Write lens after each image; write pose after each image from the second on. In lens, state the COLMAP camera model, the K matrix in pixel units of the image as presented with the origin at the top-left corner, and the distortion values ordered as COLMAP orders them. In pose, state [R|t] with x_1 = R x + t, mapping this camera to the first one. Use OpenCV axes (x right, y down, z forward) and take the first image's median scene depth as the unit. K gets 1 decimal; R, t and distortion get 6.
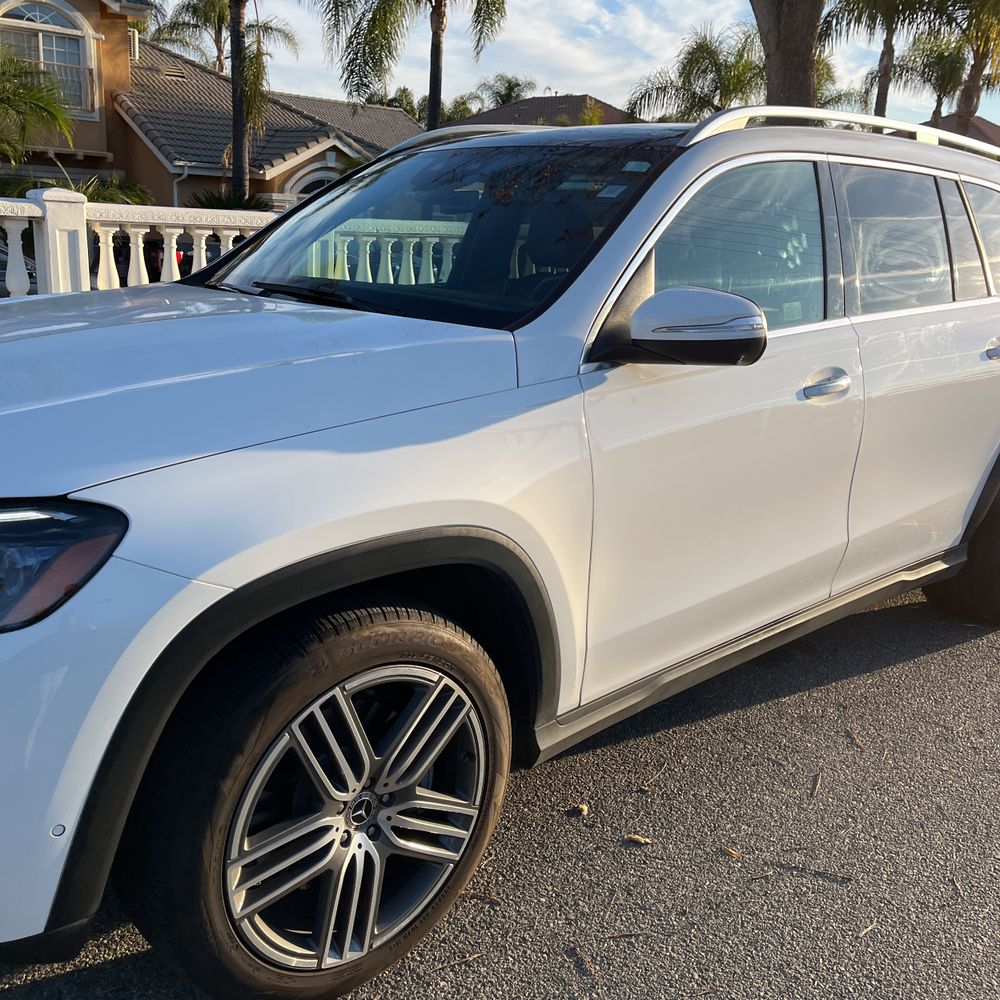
lens RADIAL K [[1023.6, 0, 492.0], [0, 1023.6, 499.8], [0, 0, 1]] dist [0.023694, 0.000000]
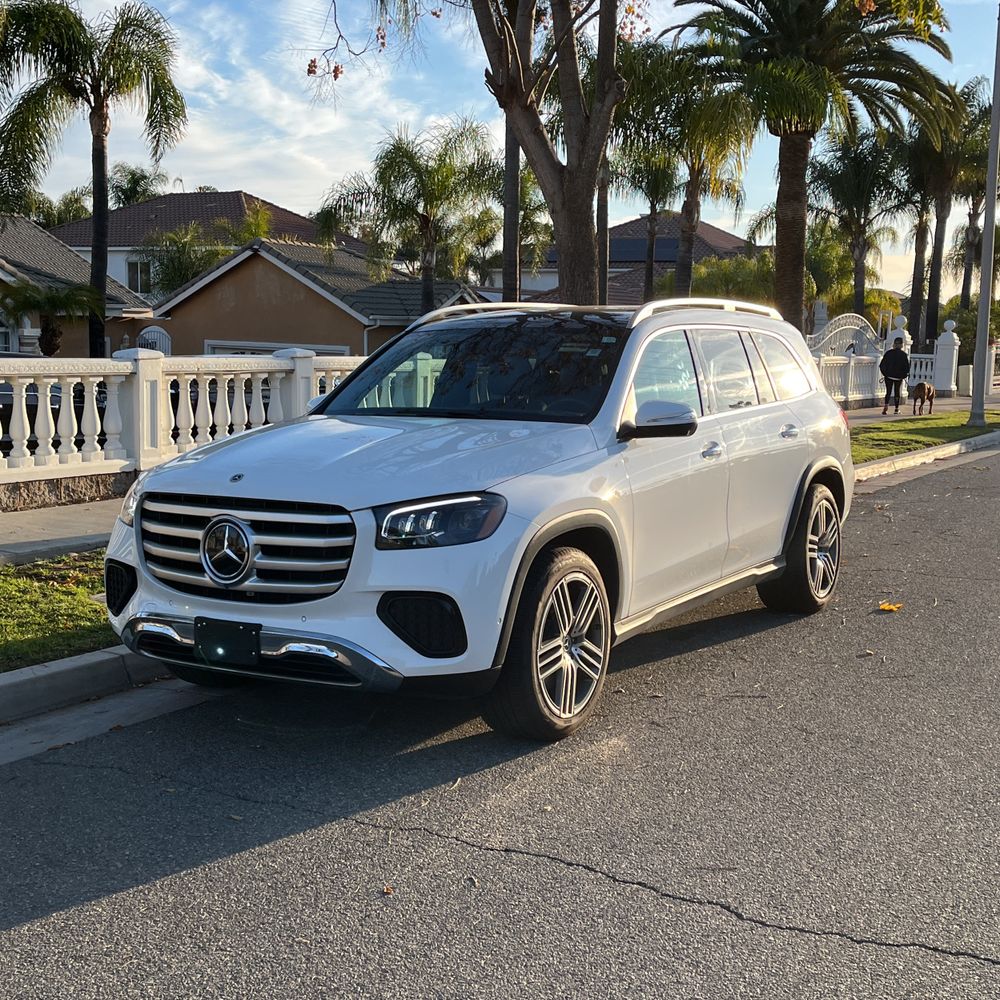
lens RADIAL K [[1386.9, 0, 505.7], [0, 1386.9, 499.4], [0, 0, 1]] dist [0.050214, 0.000000]
pose [[0.956412, -0.068244, 0.283936, -0.960290], [0.109514, 0.985168, -0.132102, 0.341018], [-0.270709, 0.157439, 0.949700, -1.614406]]
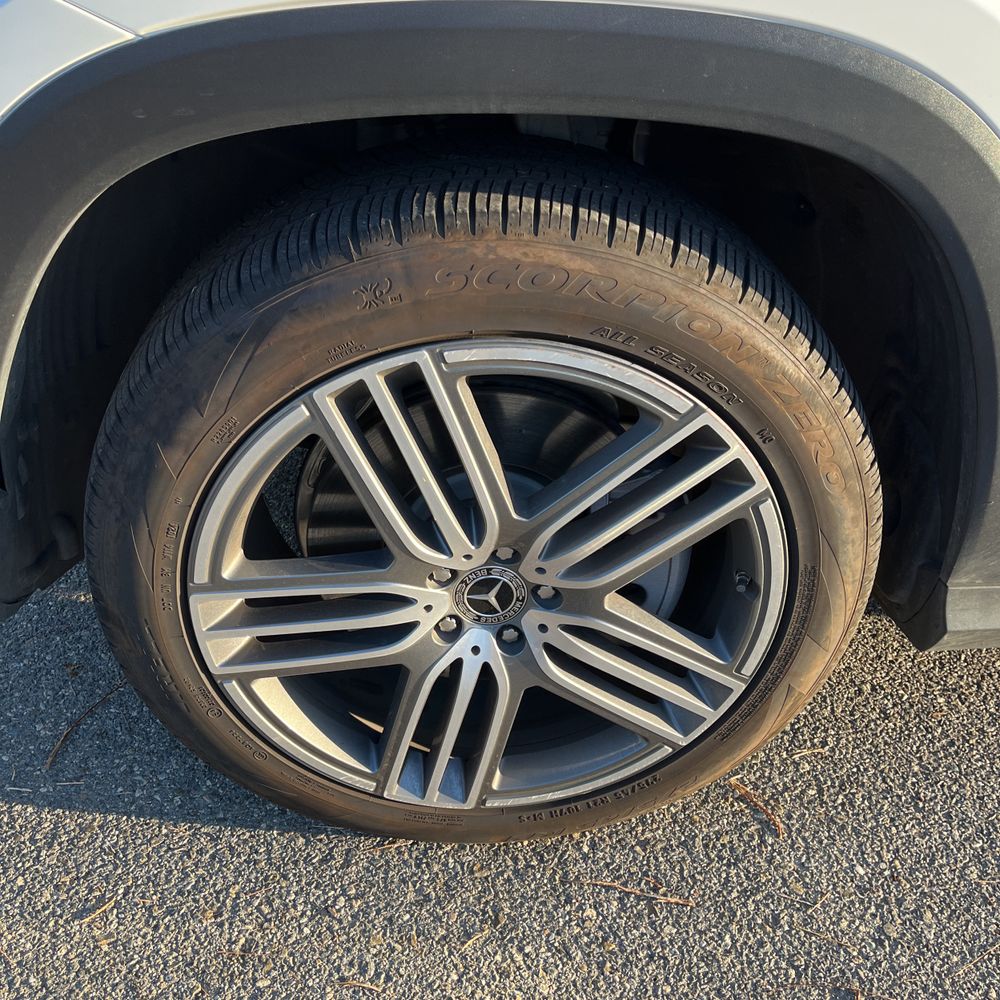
lens RADIAL K [[1023.6, 0, 503.2], [0, 1023.6, 507.4], [0, 0, 1]] dist [0.023694, 0.000000]
pose [[0.768837, 0.372838, -0.519501, 0.124767], [-0.191160, 0.909286, 0.369672, 0.058084], [0.610203, -0.184910, 0.770364, 0.549589]]
